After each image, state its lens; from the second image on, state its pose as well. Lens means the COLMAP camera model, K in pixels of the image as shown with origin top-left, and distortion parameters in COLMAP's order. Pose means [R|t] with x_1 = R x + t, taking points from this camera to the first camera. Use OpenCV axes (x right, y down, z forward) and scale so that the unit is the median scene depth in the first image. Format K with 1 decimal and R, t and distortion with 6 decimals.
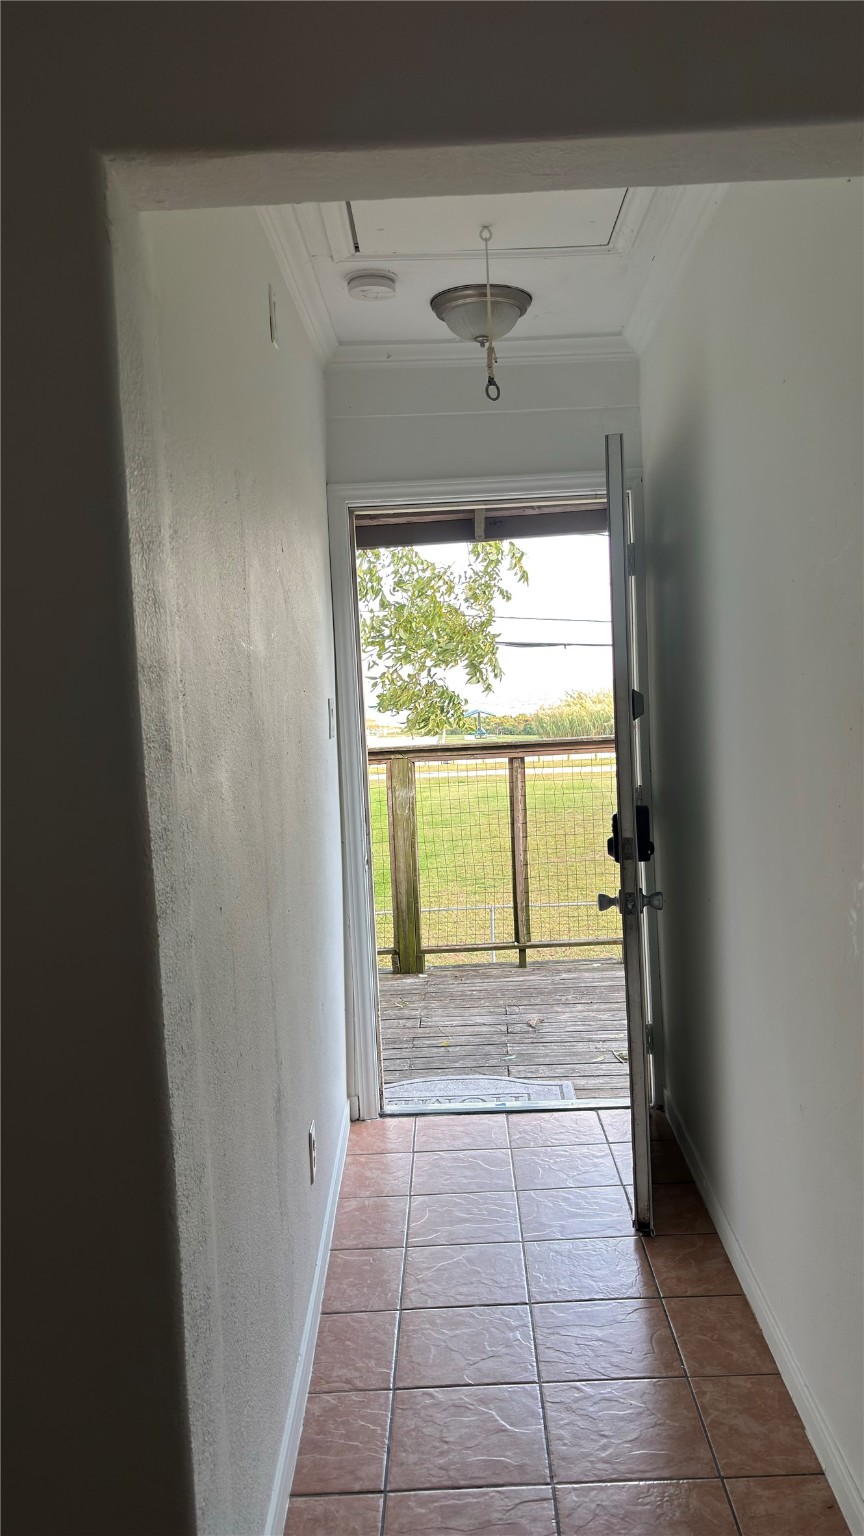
lens RADIAL K [[1166.4, 0, 432.0], [0, 1166.4, 768.0], [0, 0, 1]] dist [0.041953, -0.058137]
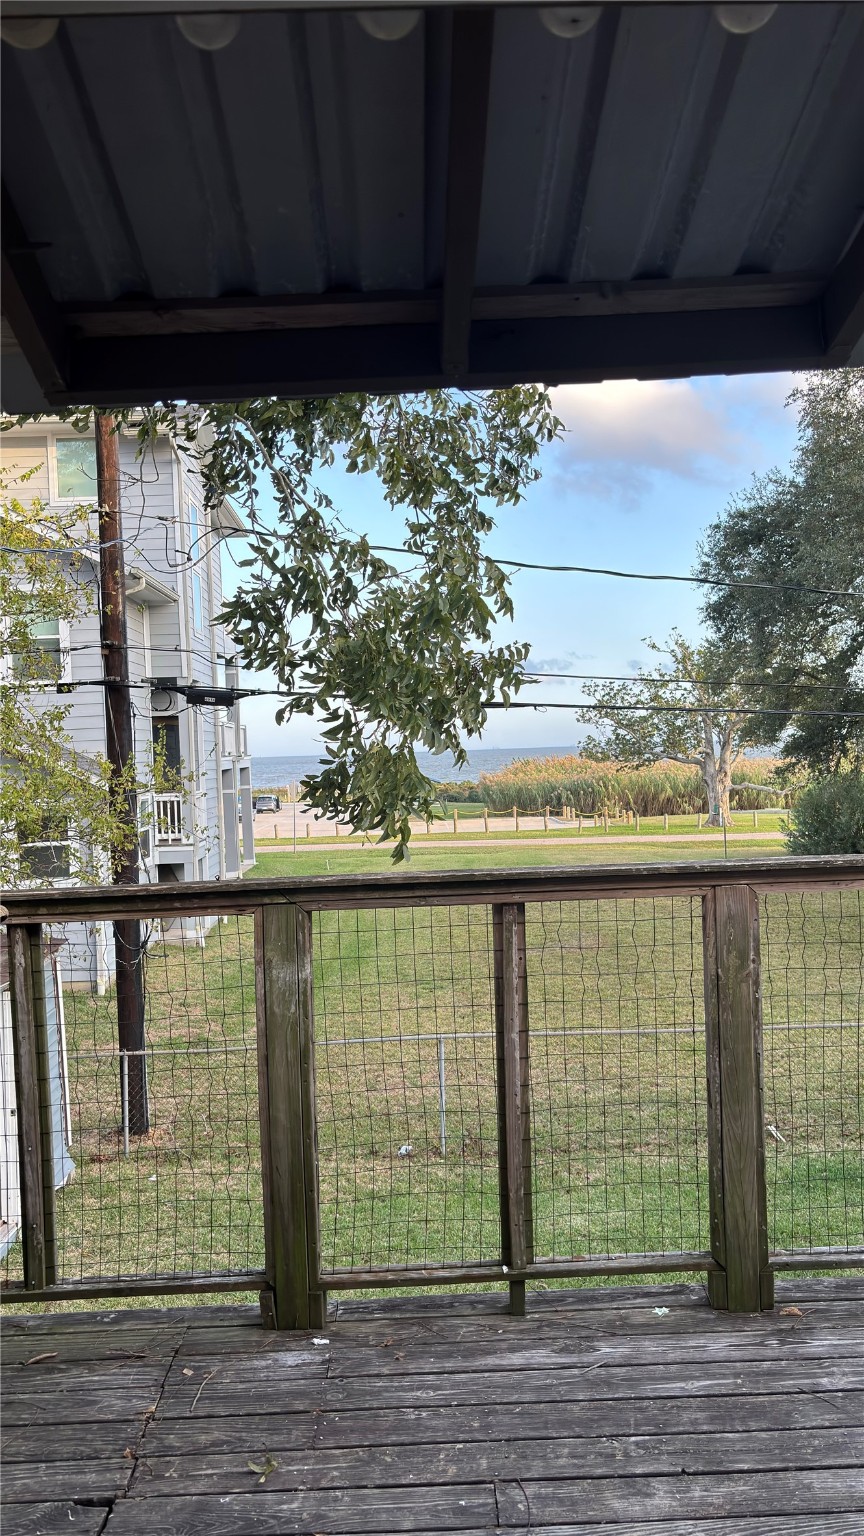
lens RADIAL K [[1166.4, 0, 432.0], [0, 1166.4, 768.0], [0, 0, 1]] dist [0.041953, -0.058137]
pose [[0.998798, 0.012384, 0.047428, 0.013124], [-0.009711, 0.998373, -0.056196, -0.039455], [-0.048046, 0.055667, 0.997293, 0.484498]]
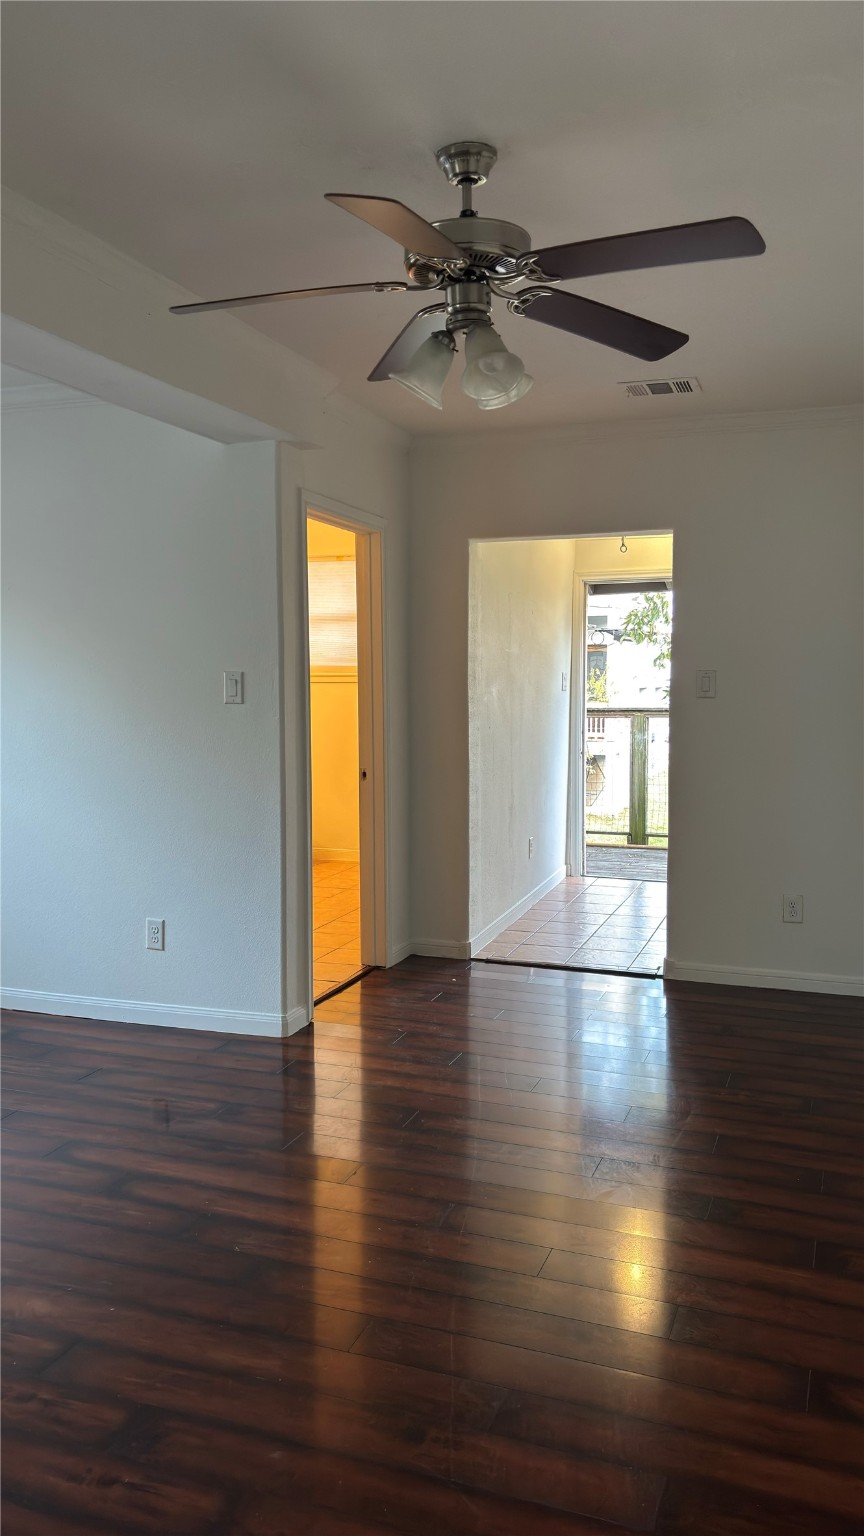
lens RADIAL K [[1166.4, 0, 432.0], [0, 1166.4, 768.0], [0, 0, 1]] dist [0.041953, -0.058137]
pose [[0.950930, 0.067289, -0.302000, 0.195209], [-0.063760, 0.997733, 0.021538, 0.048785], [0.302764, -0.001225, 0.953065, -0.646255]]
